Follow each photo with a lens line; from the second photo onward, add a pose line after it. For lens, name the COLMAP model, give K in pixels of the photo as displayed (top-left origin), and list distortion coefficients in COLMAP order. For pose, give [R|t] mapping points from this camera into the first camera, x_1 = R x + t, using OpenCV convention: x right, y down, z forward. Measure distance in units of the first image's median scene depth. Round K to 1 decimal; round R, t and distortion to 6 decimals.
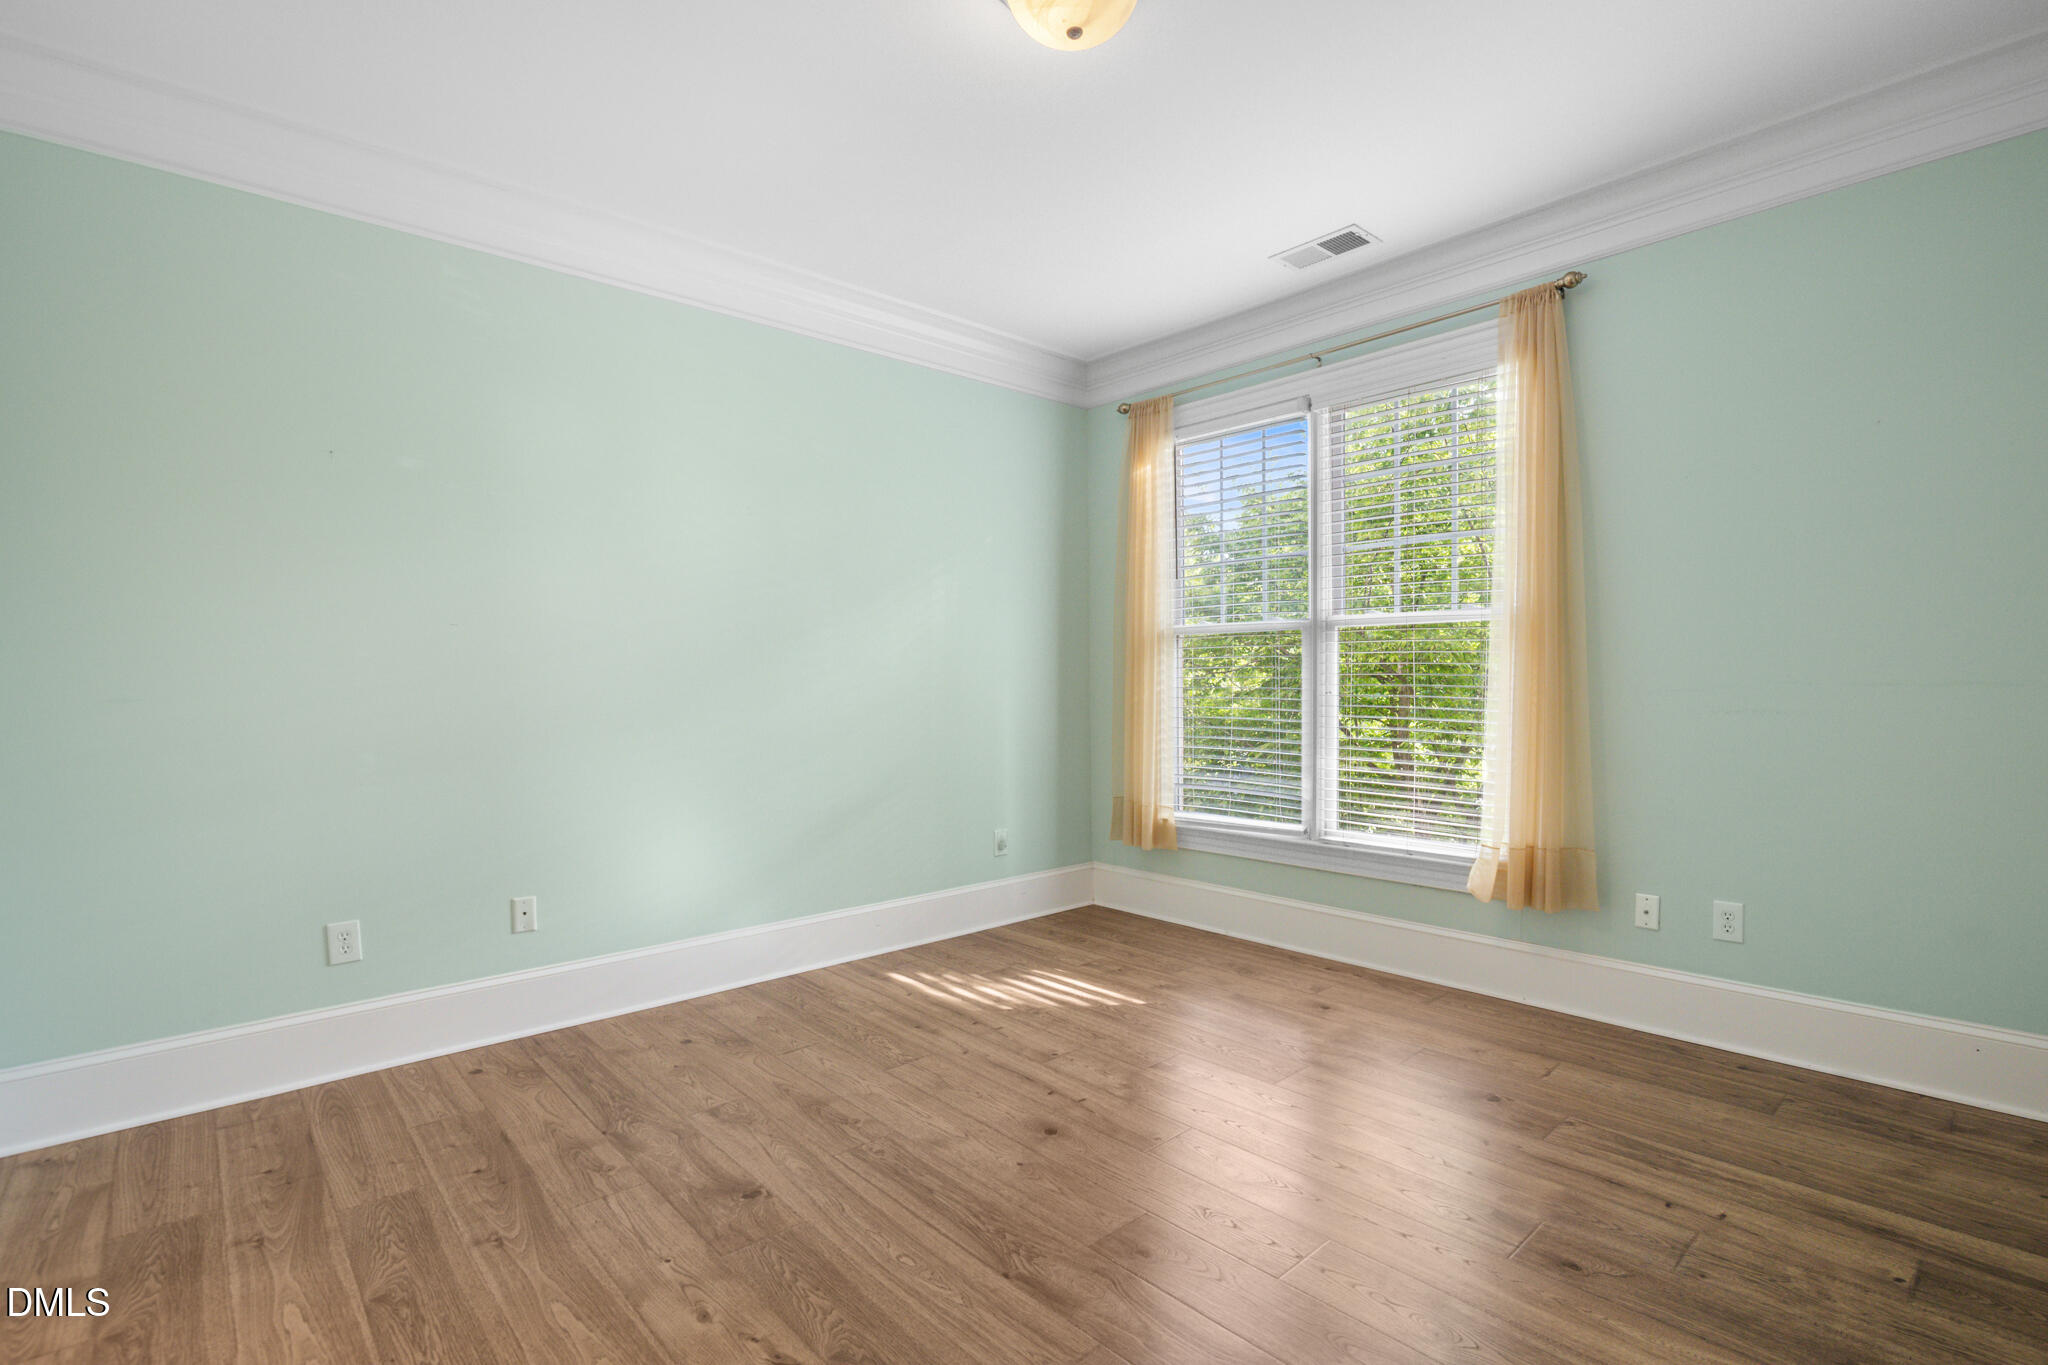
lens RADIAL K [[947.8, 0, 1030.4], [0, 947.8, 710.9], [0, 0, 1]] dist [-0.021278, 0.000849]
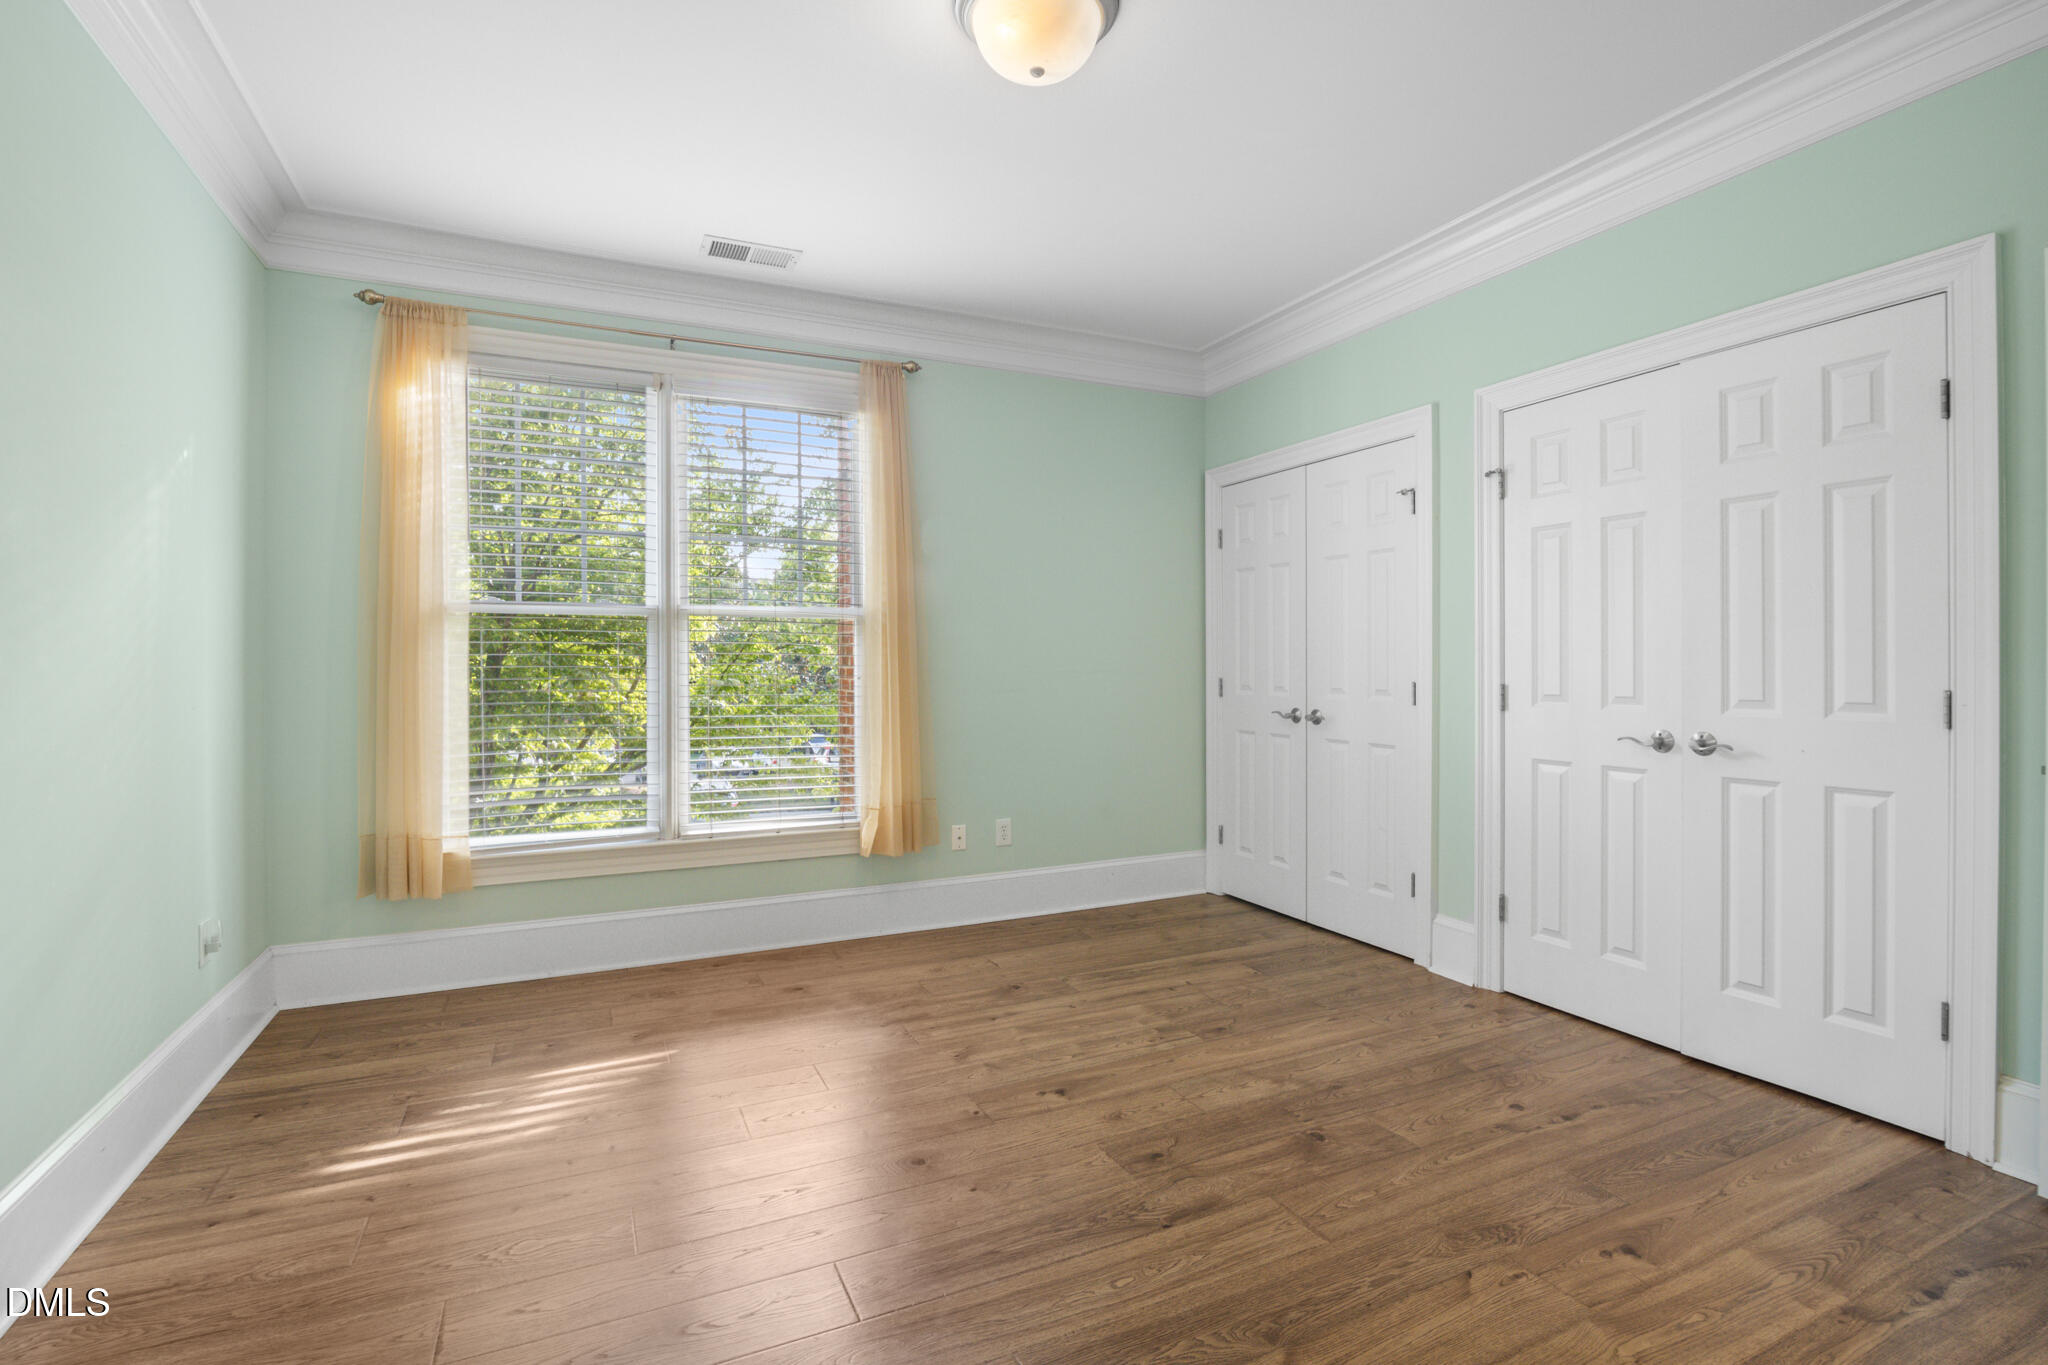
lens RADIAL K [[953.6, 0, 1022.2], [0, 953.6, 655.6], [0, 0, 1]] dist [-0.022686, 0.000617]
pose [[0.298230, 0.015262, 0.954372, -0.571793], [0.034695, 0.999038, -0.026818, -0.011175], [-0.953863, 0.041110, 0.297413, 0.420165]]
